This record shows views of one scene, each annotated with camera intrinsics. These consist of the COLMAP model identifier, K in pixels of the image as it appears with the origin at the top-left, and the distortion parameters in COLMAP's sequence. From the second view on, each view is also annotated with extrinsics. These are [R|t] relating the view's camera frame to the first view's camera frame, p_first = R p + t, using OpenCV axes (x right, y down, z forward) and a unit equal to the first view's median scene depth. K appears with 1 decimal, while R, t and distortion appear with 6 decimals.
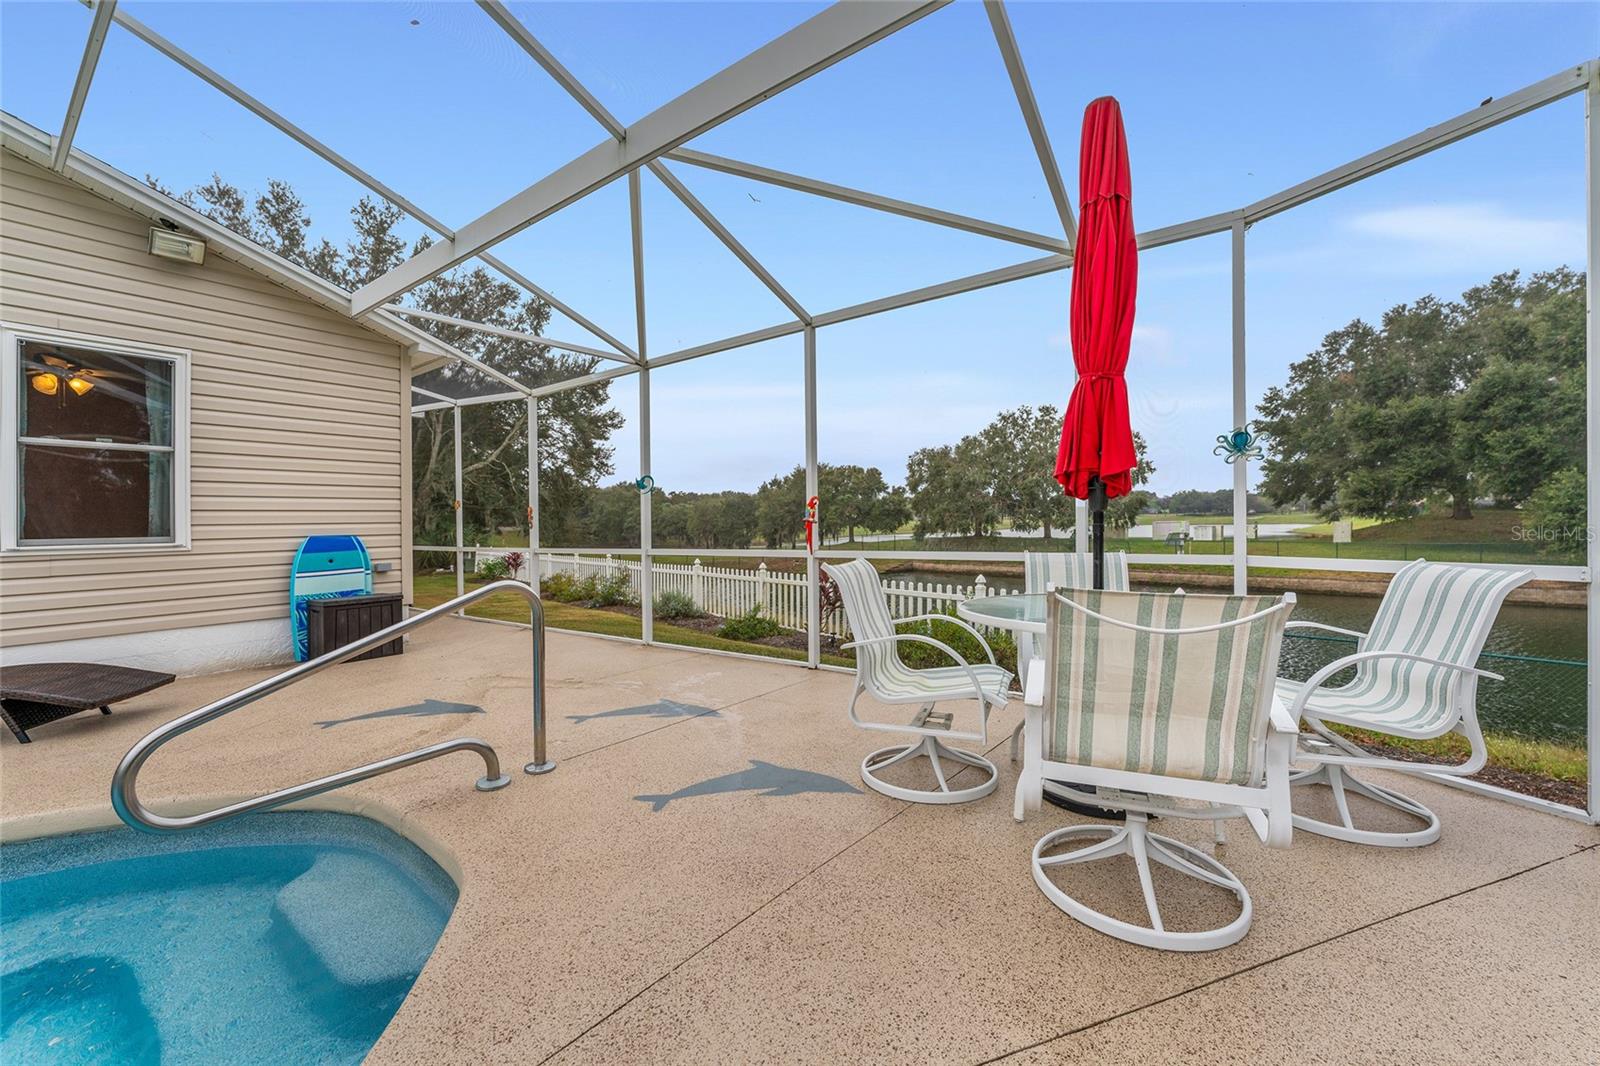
lens RADIAL K [[626.0, 0, 818.5], [0, 626.0, 532.2], [0, 0, 1]] dist [-0.000175, 0.005336]
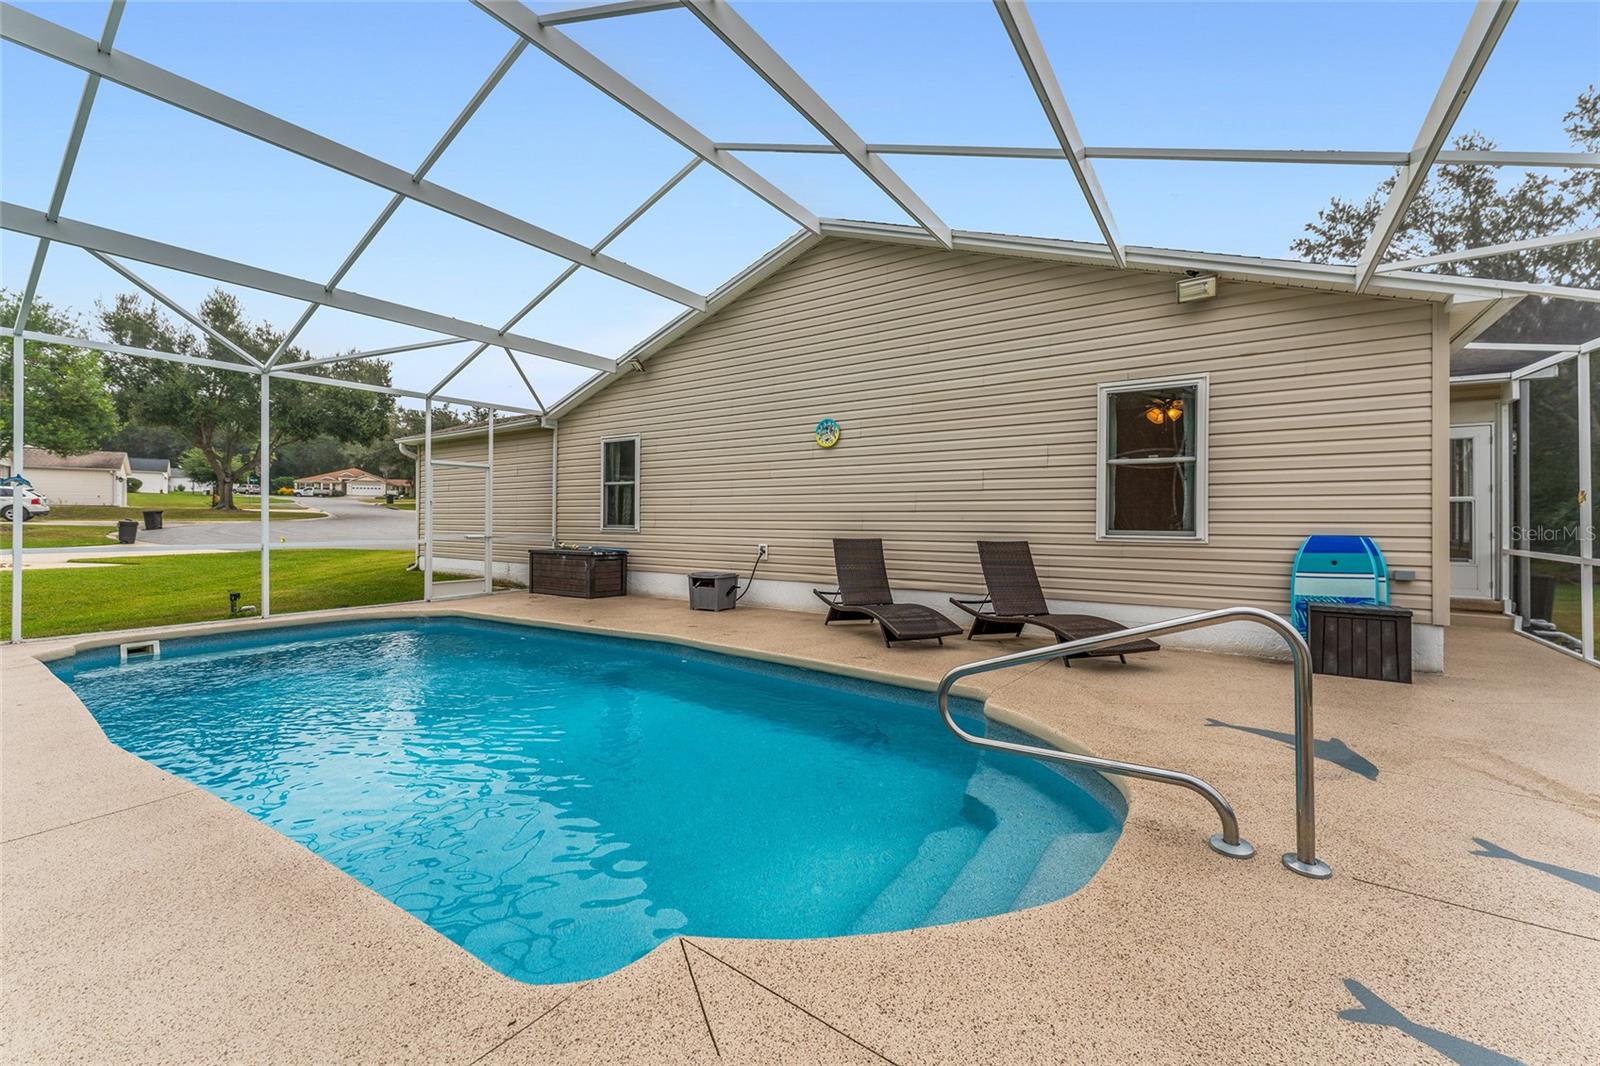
lens RADIAL K [[643.0, 0, 808.9], [0, 643.0, 512.7], [0, 0, 1]] dist [0.000385, 0.000261]
pose [[0.059348, 0.004299, -0.998228, 0.115666], [-0.024341, 0.999700, 0.002858, -0.011223], [0.997941, 0.024129, 0.059435, 0.152841]]
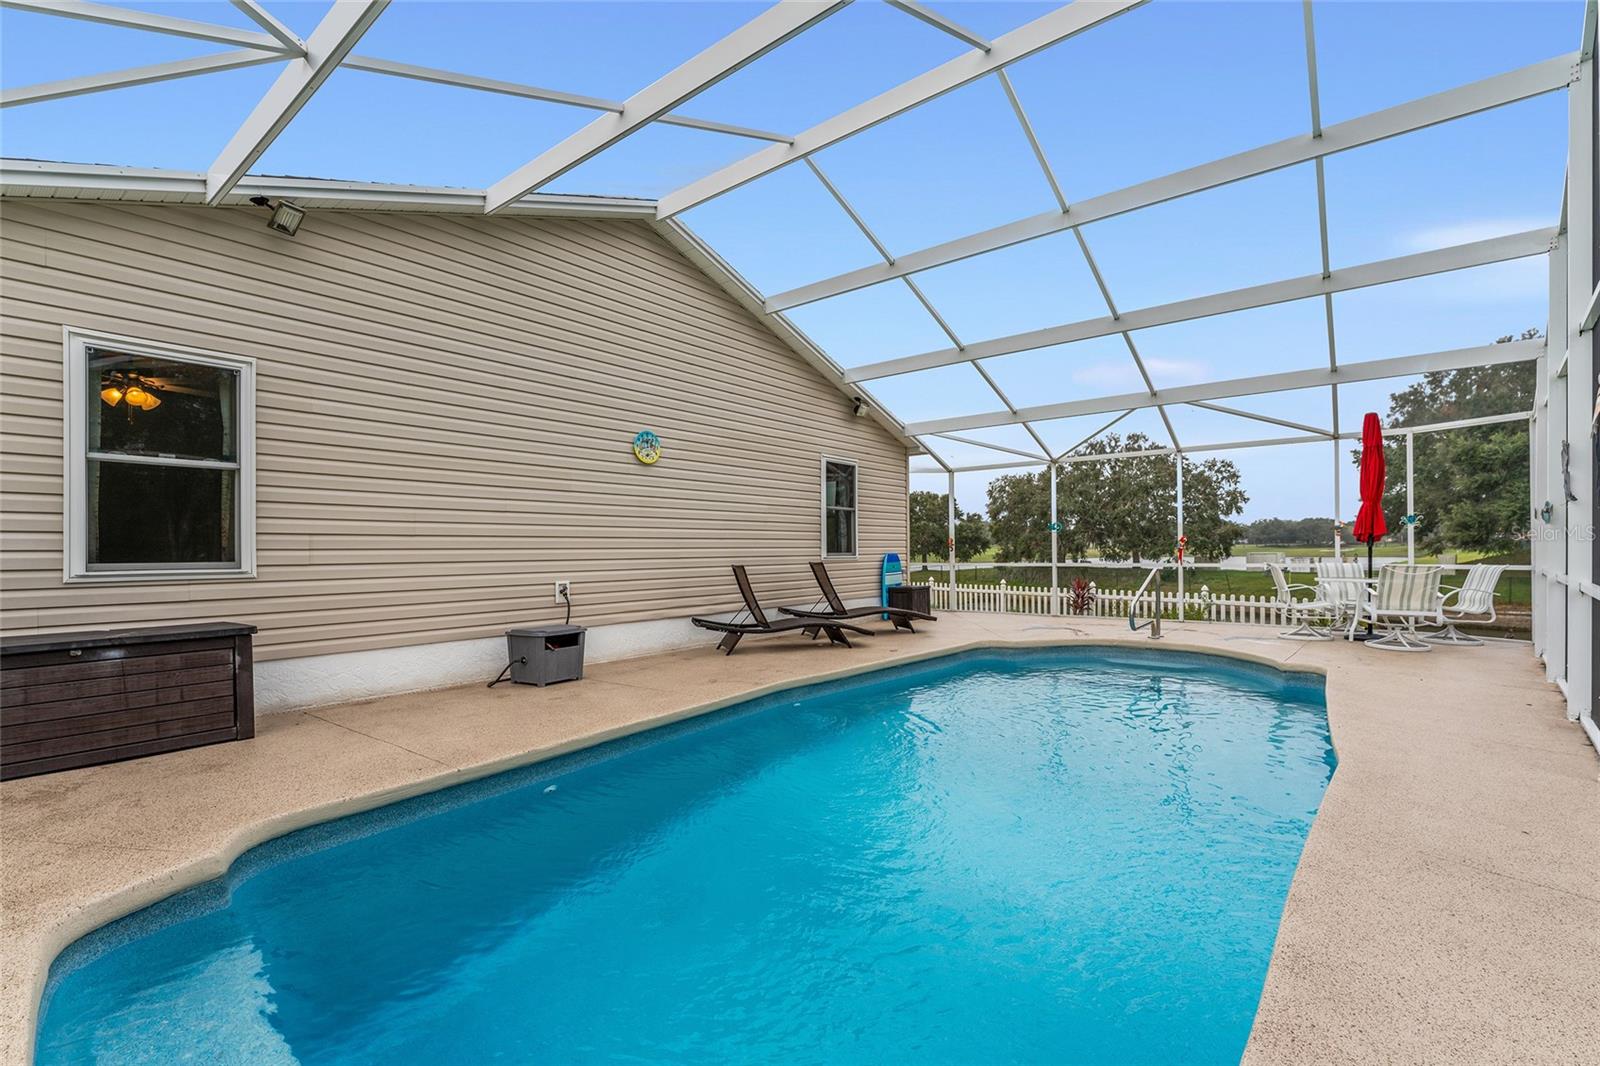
lens RADIAL K [[718.3, 0, 836.9], [0, 718.3, 544.9], [0, 0, 1]] dist [0.033146, -0.001046]
pose [[0.999928, 0.011226, 0.004337, -0.872035], [-0.011126, 0.999686, -0.022443, 0.027123], [-0.004587, 0.022393, 0.999739, -1.024596]]
